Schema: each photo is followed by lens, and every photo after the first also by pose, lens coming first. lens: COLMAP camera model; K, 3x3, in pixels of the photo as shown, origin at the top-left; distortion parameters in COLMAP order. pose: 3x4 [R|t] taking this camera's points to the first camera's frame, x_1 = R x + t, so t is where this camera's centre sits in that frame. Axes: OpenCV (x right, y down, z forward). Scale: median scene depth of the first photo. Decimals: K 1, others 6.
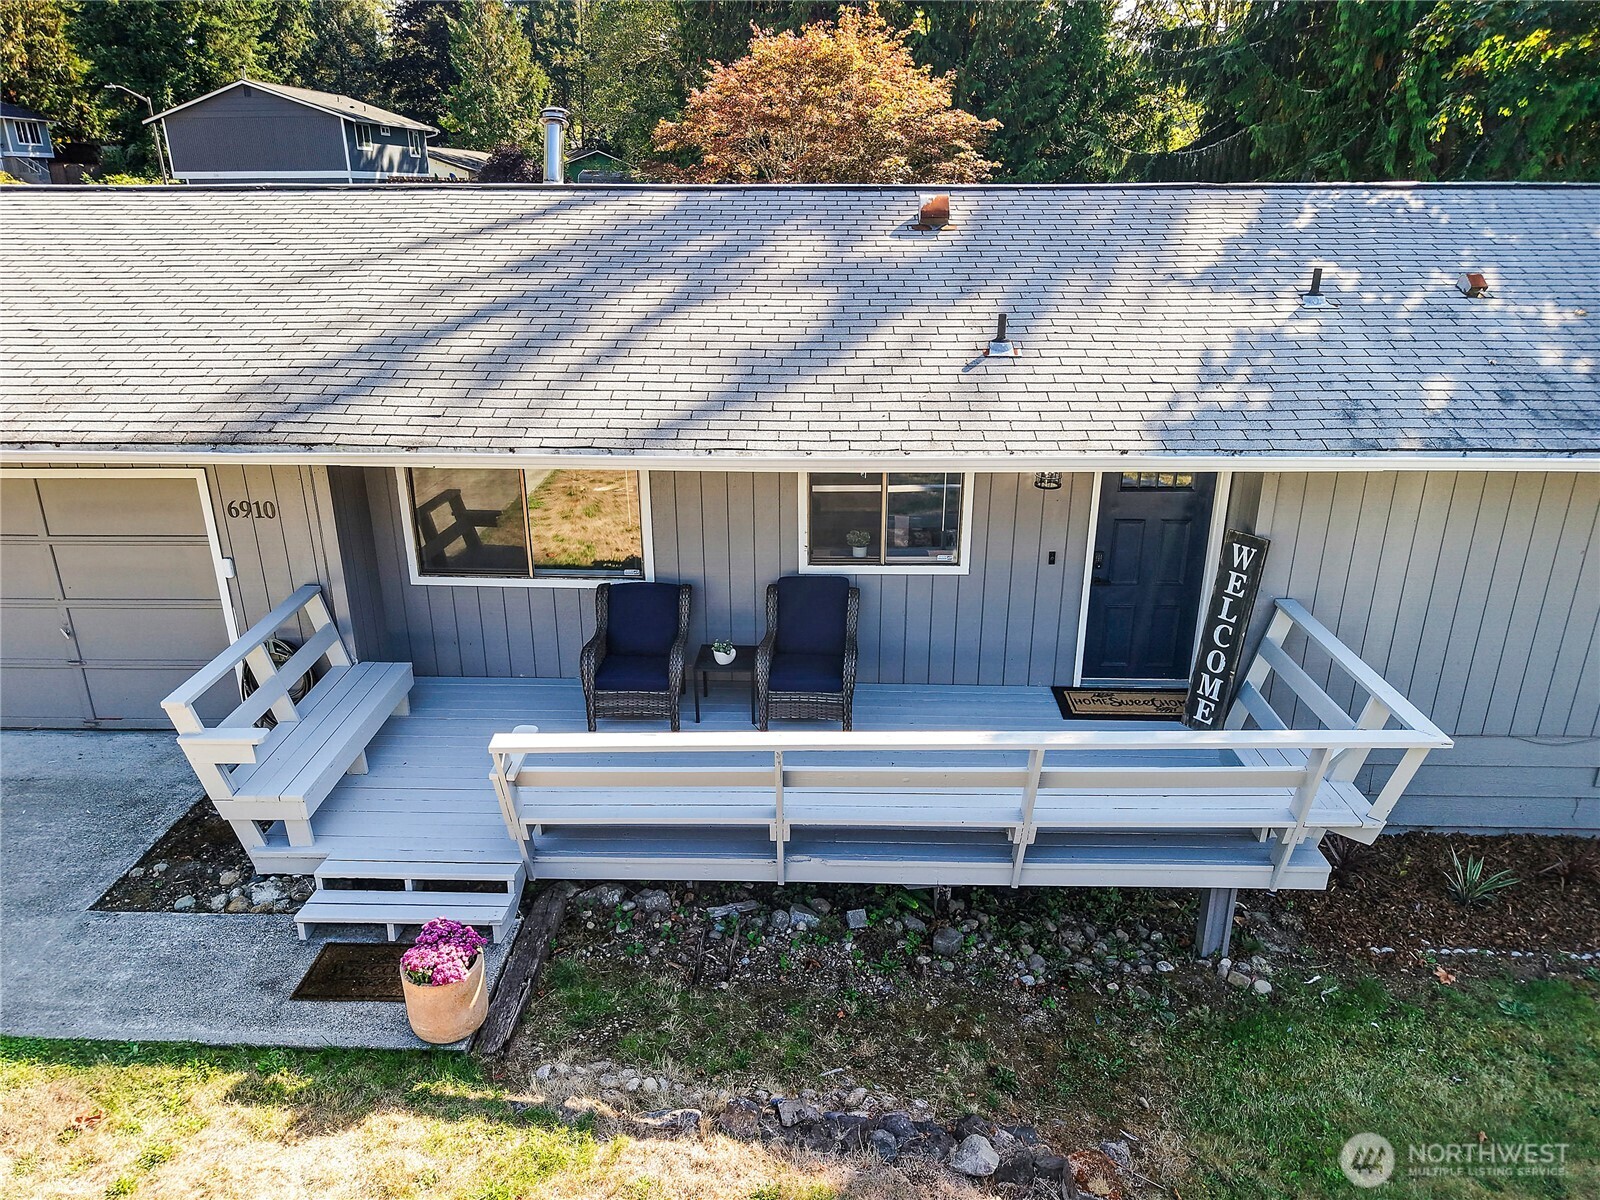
lens RADIAL K [[1167.7, 0, 799.0], [0, 1167.7, 662.6], [0, 0, 1]] dist [-0.005967, -0.001653]
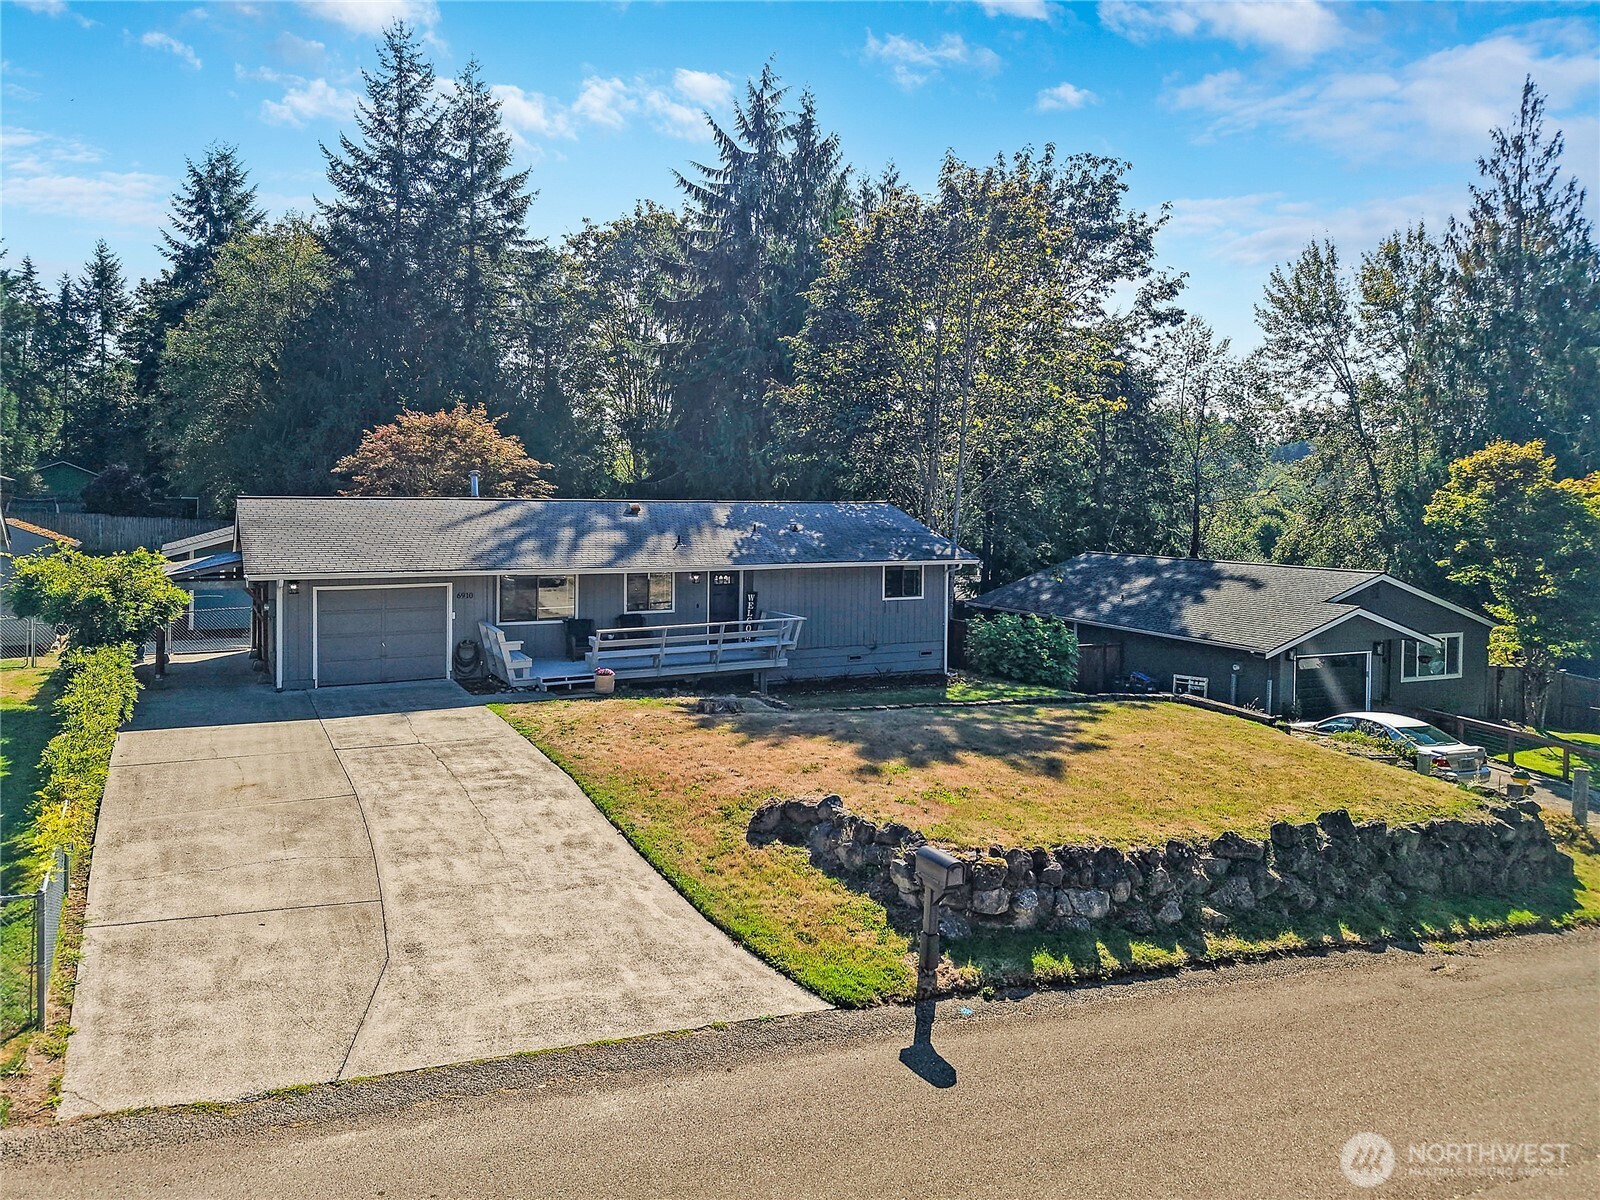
lens RADIAL K [[1558.9, 0, 800.0], [0, 1558.9, 600.0], [0, 0, 1]] dist [0.691751, -0.000827]
pose [[0.876276, -0.032016, 0.480745, -1.546190], [0.180984, 0.946592, -0.266848, 1.053563], [-0.446526, 0.320839, 0.835270, -2.648977]]
